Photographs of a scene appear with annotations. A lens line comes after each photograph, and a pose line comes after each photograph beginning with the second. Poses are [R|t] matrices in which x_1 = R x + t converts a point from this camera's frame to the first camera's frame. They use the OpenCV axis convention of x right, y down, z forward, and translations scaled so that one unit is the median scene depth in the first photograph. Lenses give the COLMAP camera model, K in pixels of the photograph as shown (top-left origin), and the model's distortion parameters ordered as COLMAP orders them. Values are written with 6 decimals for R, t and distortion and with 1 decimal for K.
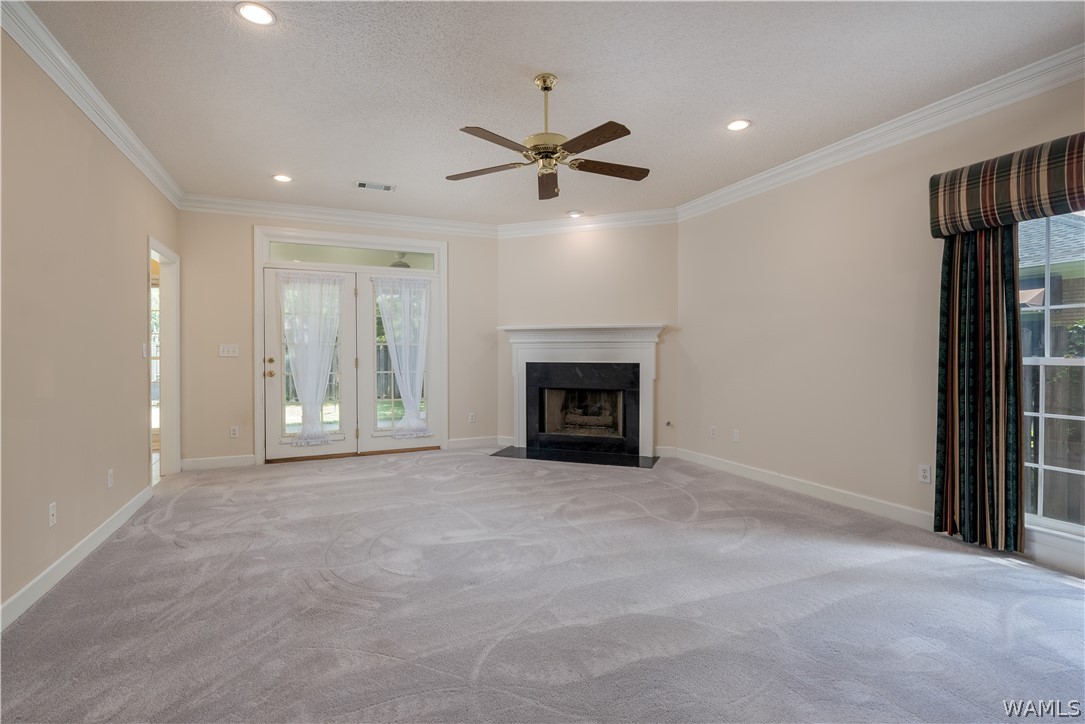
lens RADIAL K [[510.9, 0, 542.5], [0, 510.9, 362.0], [0, 0, 1]] dist [0.000245, -0.000014]
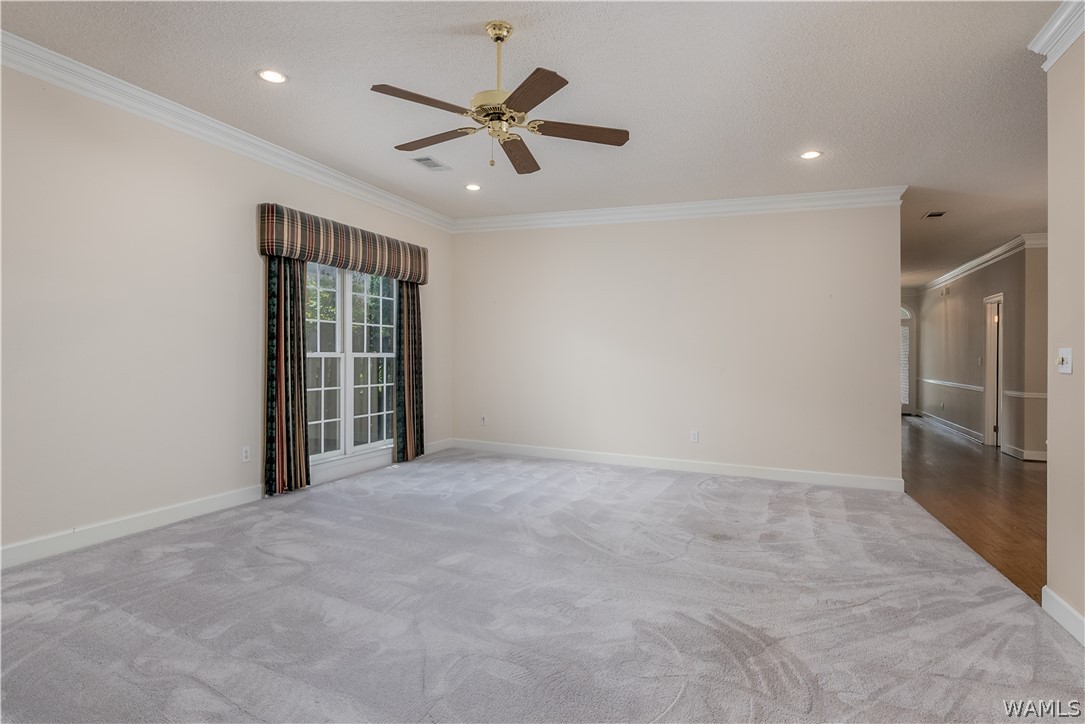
lens RADIAL K [[574.1, 0, 542.5], [0, 574.1, 362.0], [0, 0, 1]] dist [-0.001644, 0.002260]
pose [[-0.677419, -0.009209, 0.735540, -0.719242], [0.004898, 0.999843, 0.017029, -0.006717], [-0.735581, 0.015139, -0.677267, 1.547855]]
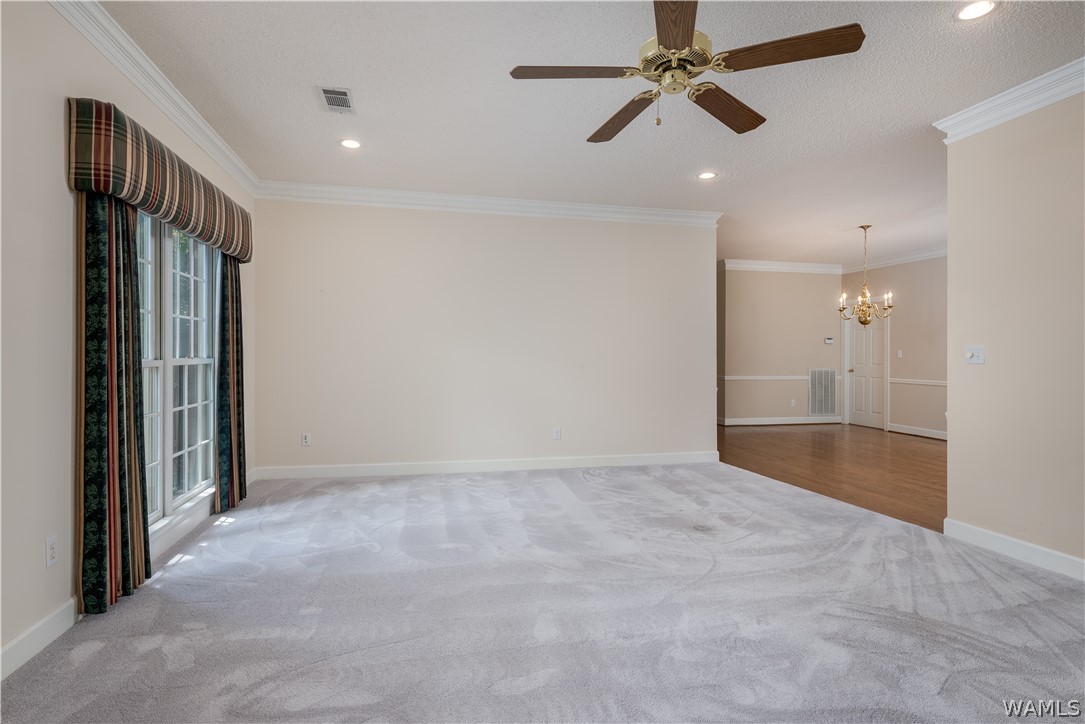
lens RADIAL K [[551.1, 0, 536.1], [0, 551.1, 349.5], [0, 0, 1]] dist [0.005554, 0.000004]
pose [[-0.976435, 0.014536, 0.215322, 0.033542], [0.016759, 0.999823, 0.008504, -0.023846], [-0.215160, 0.011912, -0.976506, 1.716640]]
